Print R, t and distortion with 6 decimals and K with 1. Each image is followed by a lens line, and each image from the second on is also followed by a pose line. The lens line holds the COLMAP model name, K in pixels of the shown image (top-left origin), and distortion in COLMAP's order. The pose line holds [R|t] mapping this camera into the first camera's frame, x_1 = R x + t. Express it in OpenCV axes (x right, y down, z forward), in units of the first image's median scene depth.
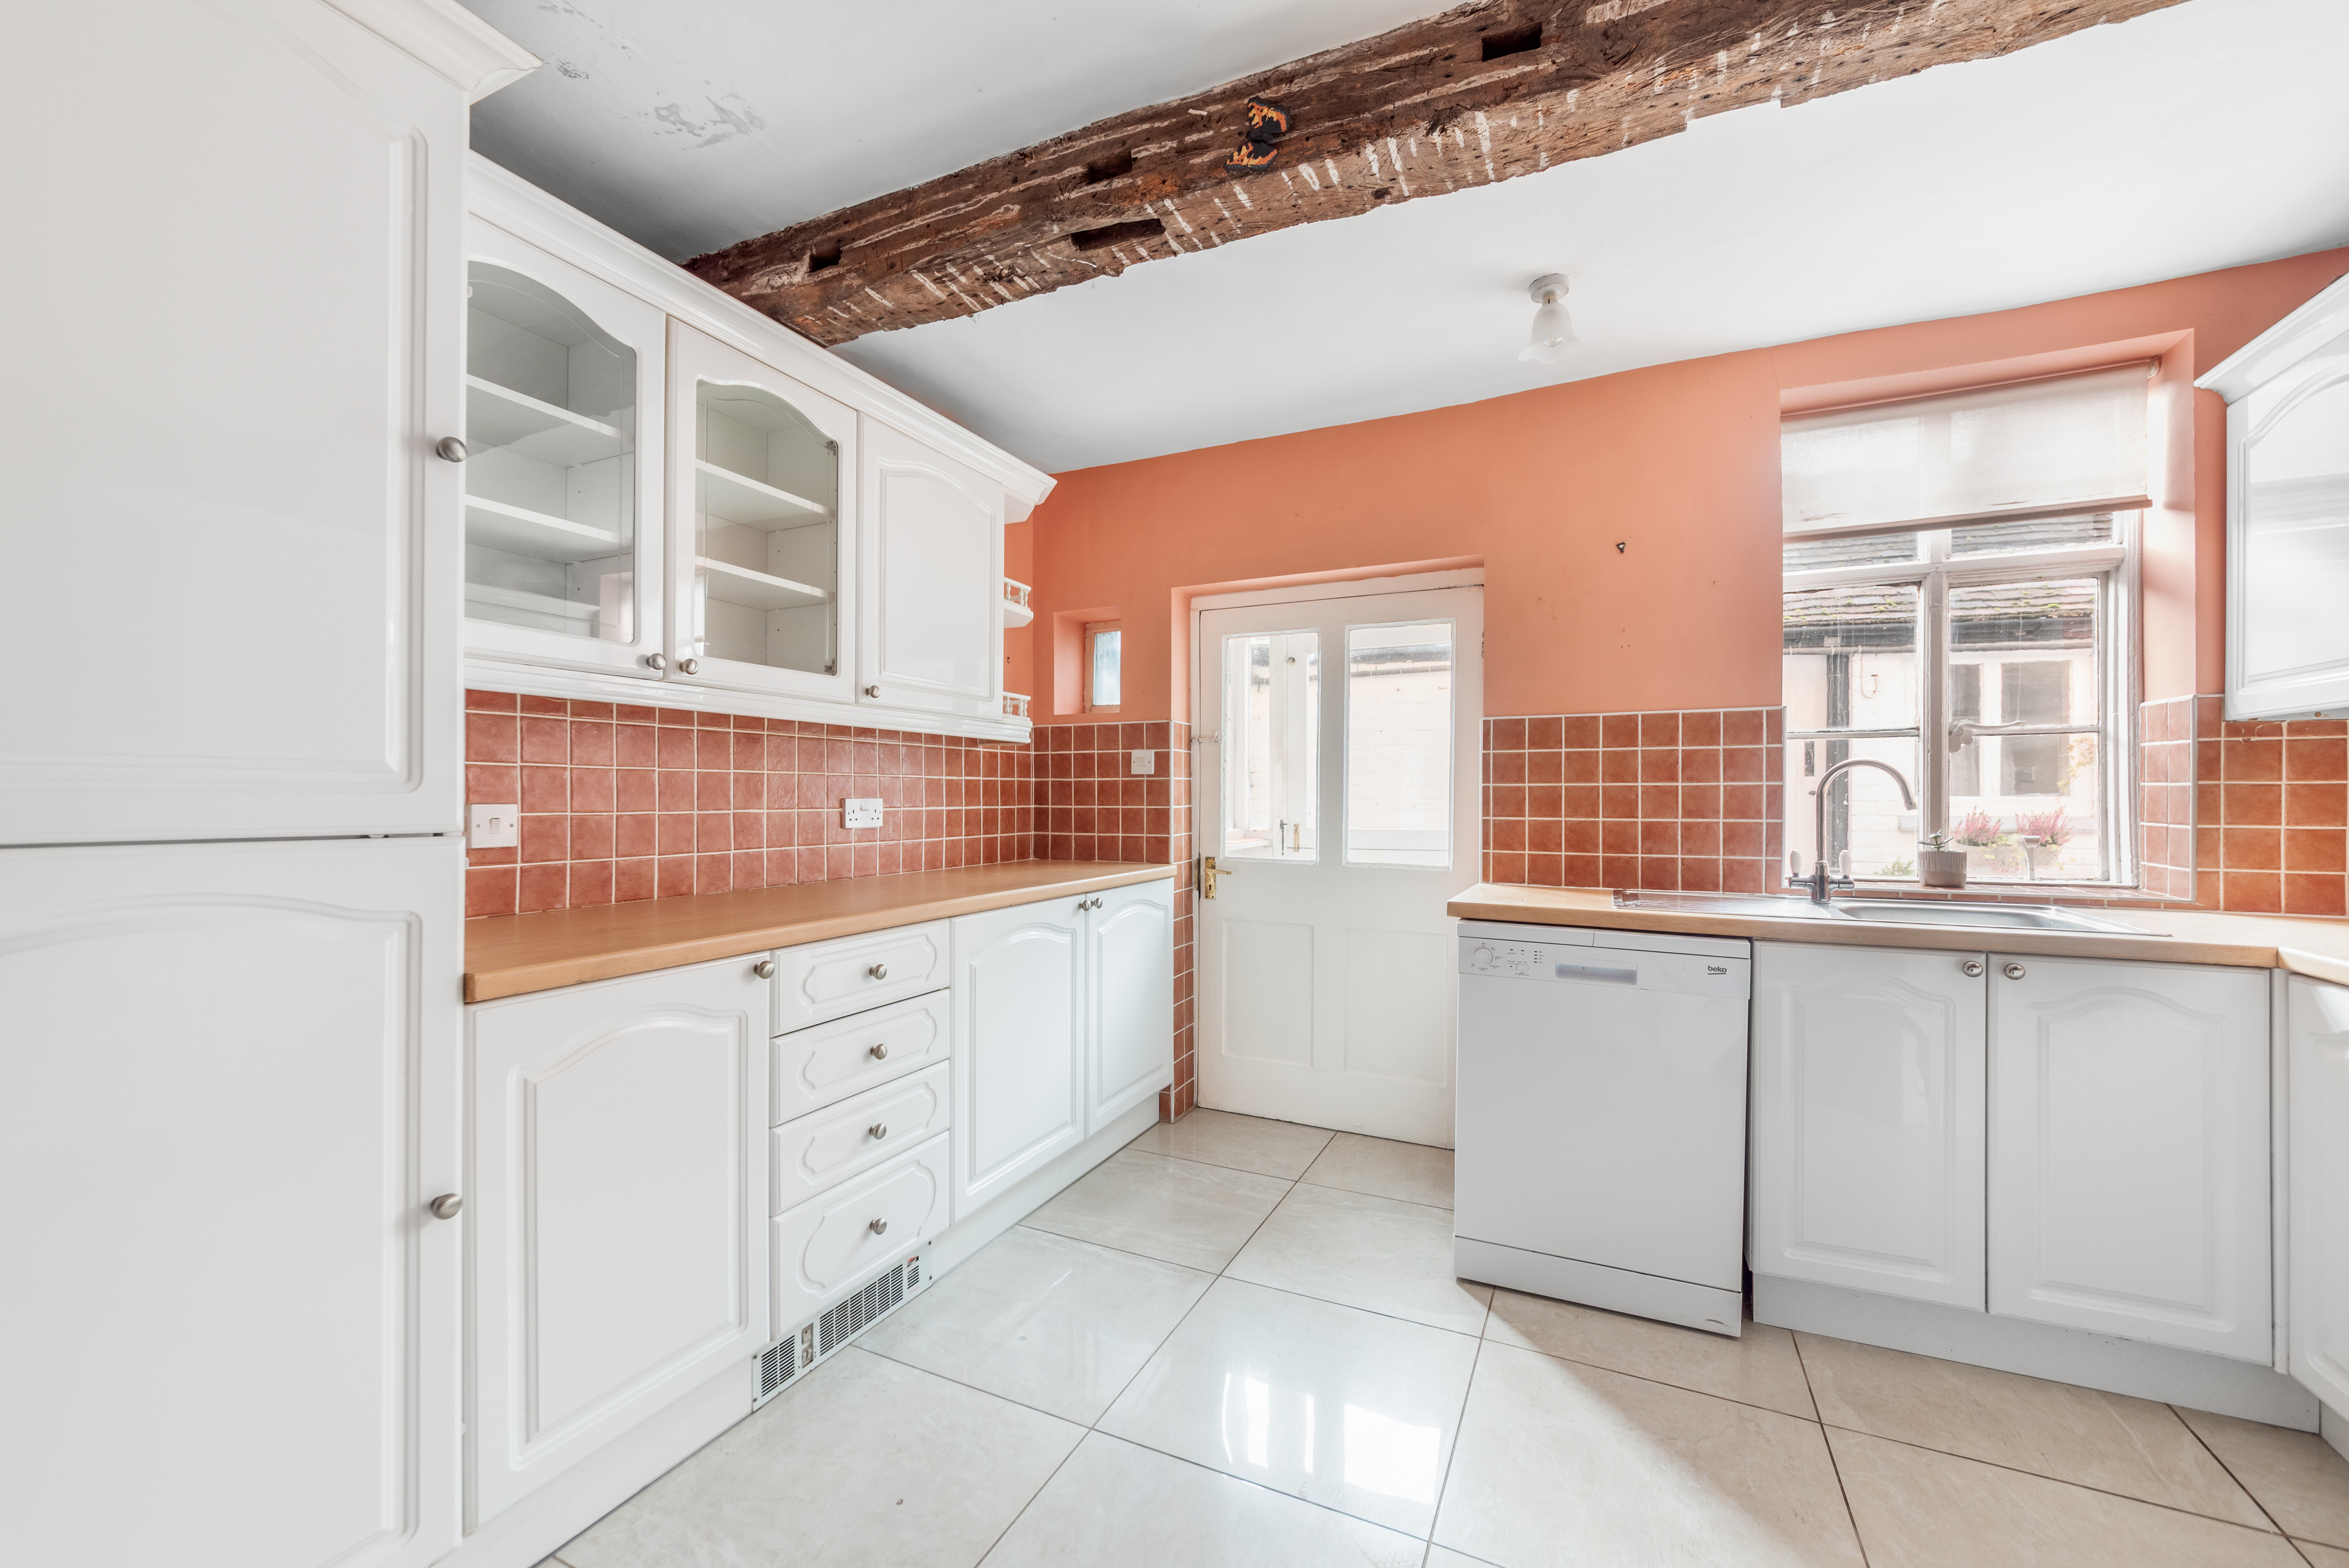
lens RADIAL K [[940.3, 0, 1174.5], [0, 940.3, 800.5], [0, 0, 1]] dist [0.003019, 0.000317]
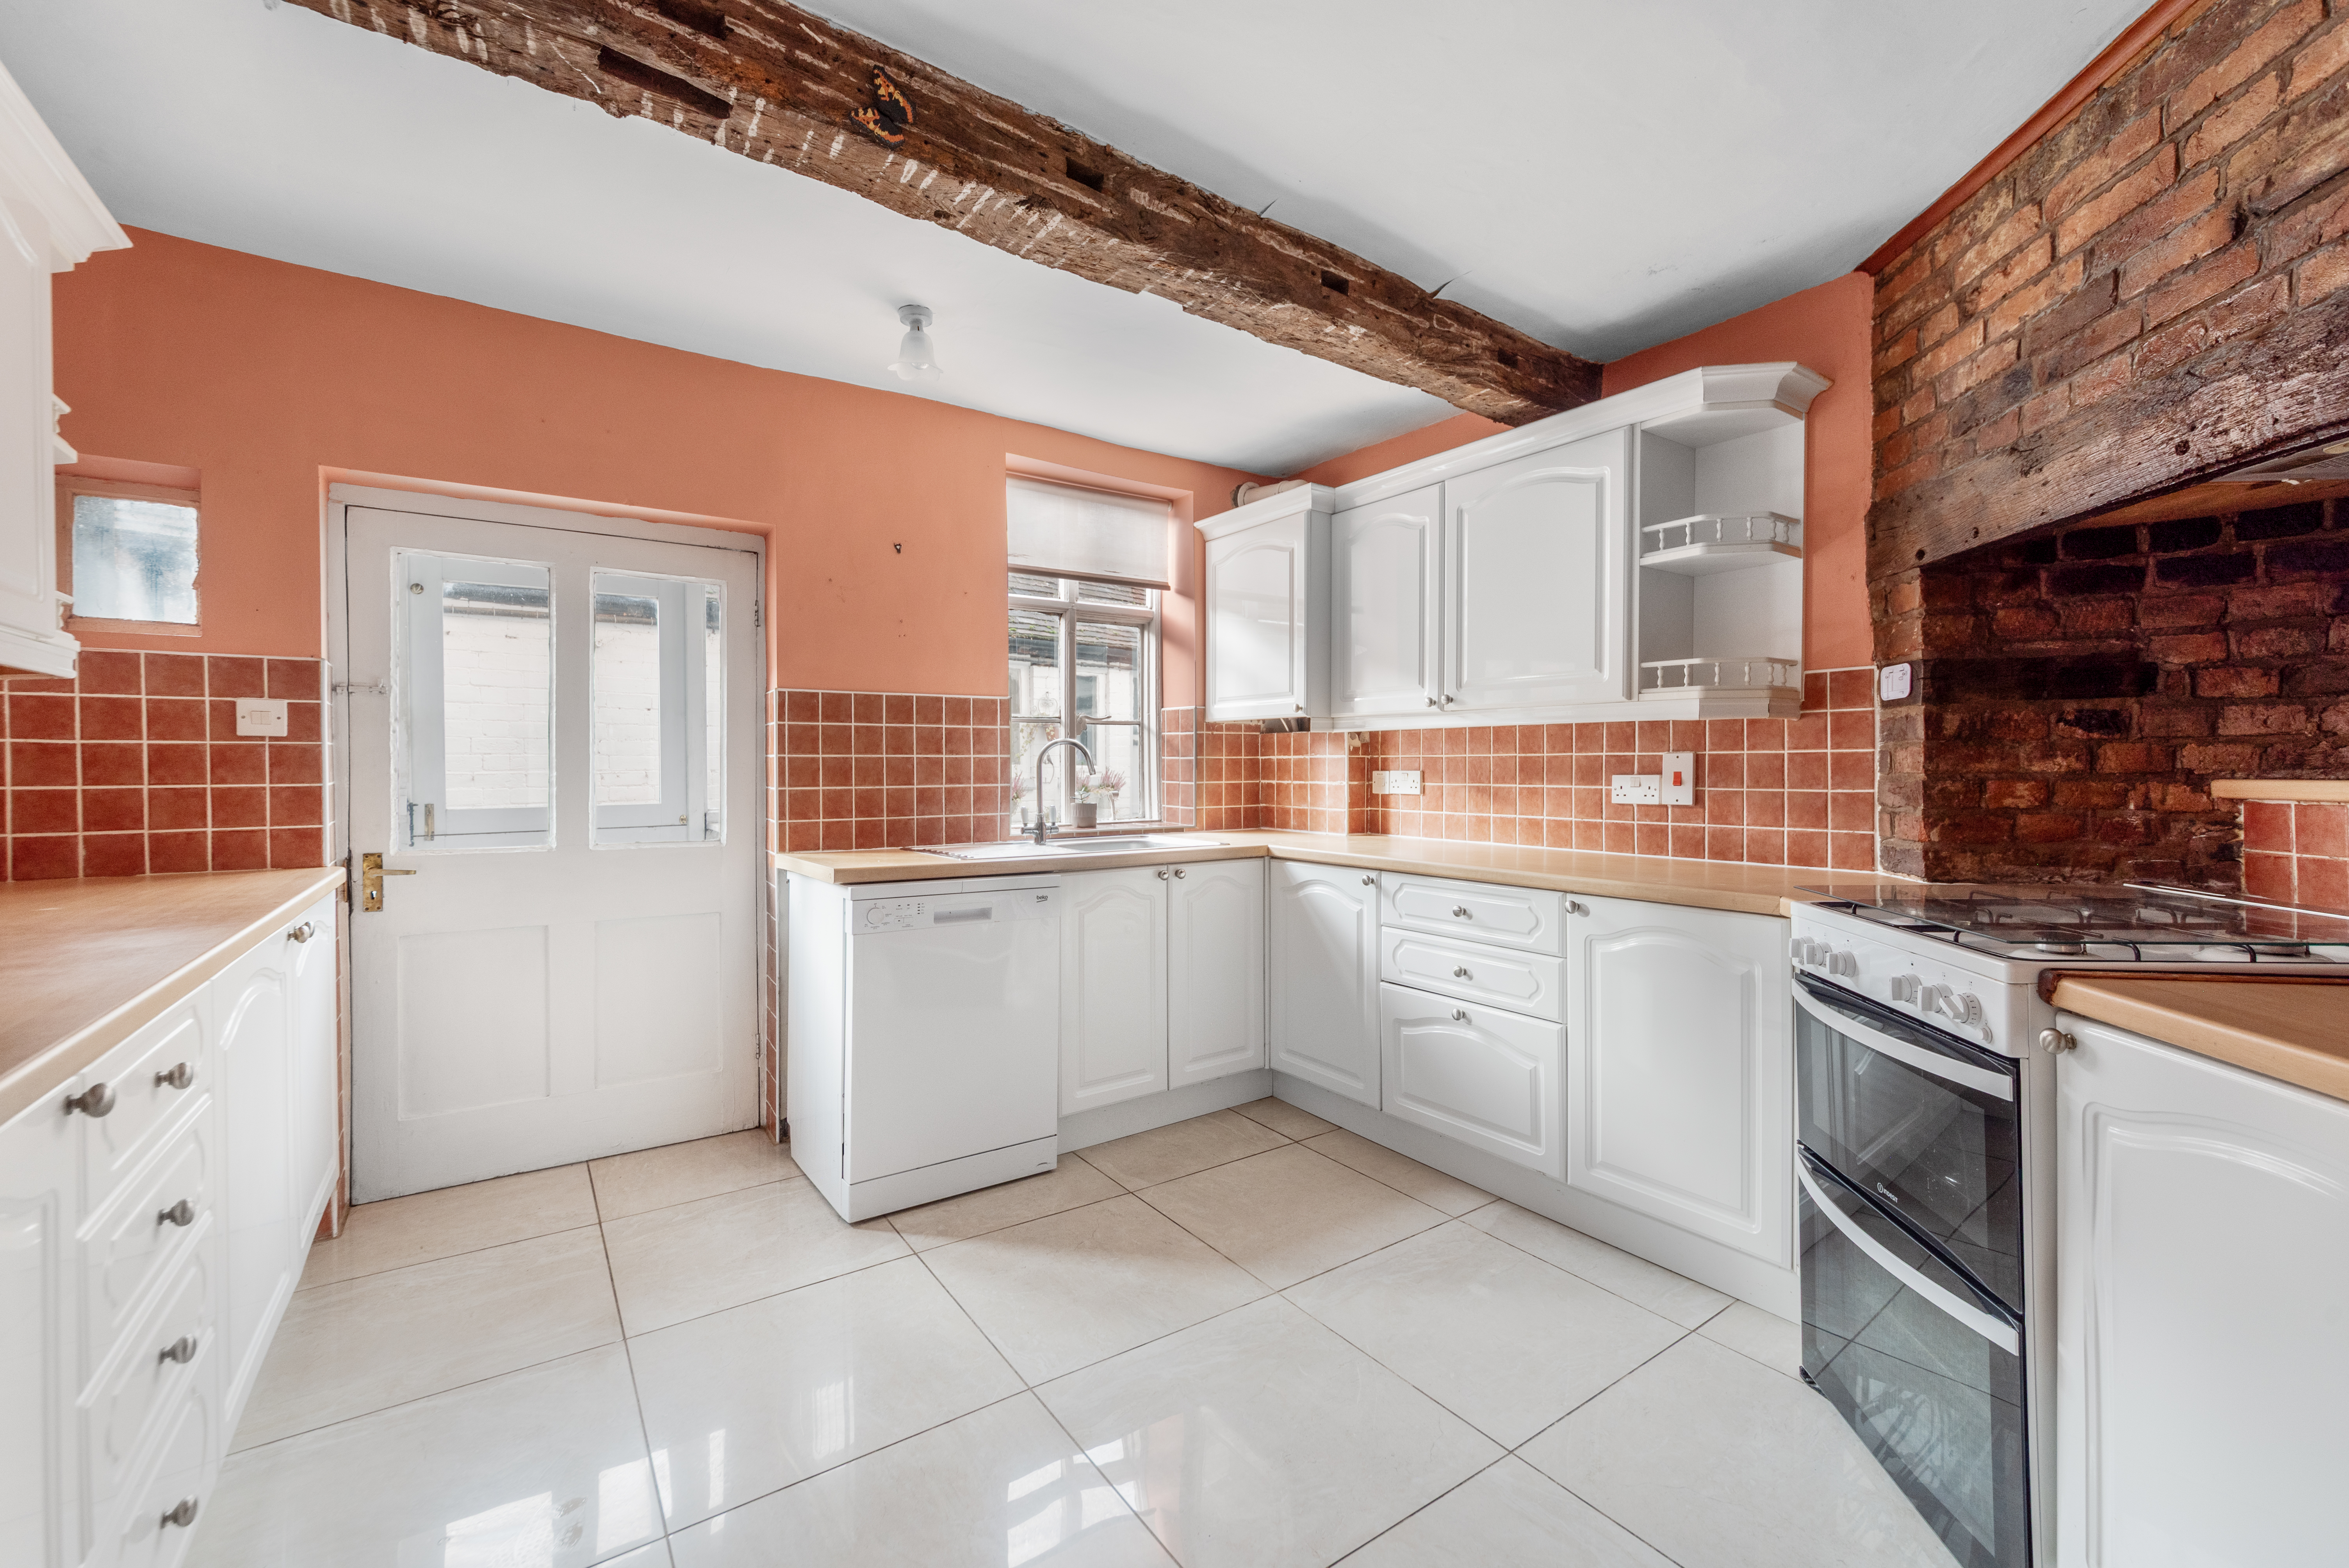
lens RADIAL K [[967.9, 0, 1174.5], [0, 967.9, 784.0], [0, 0, 1]] dist [0.013024, 0.000392]
pose [[0.501532, -0.020328, 0.864900, -0.444818], [0.007047, 0.999787, 0.019412, -0.004190], [-0.865110, -0.003640, 0.501569, 0.140538]]
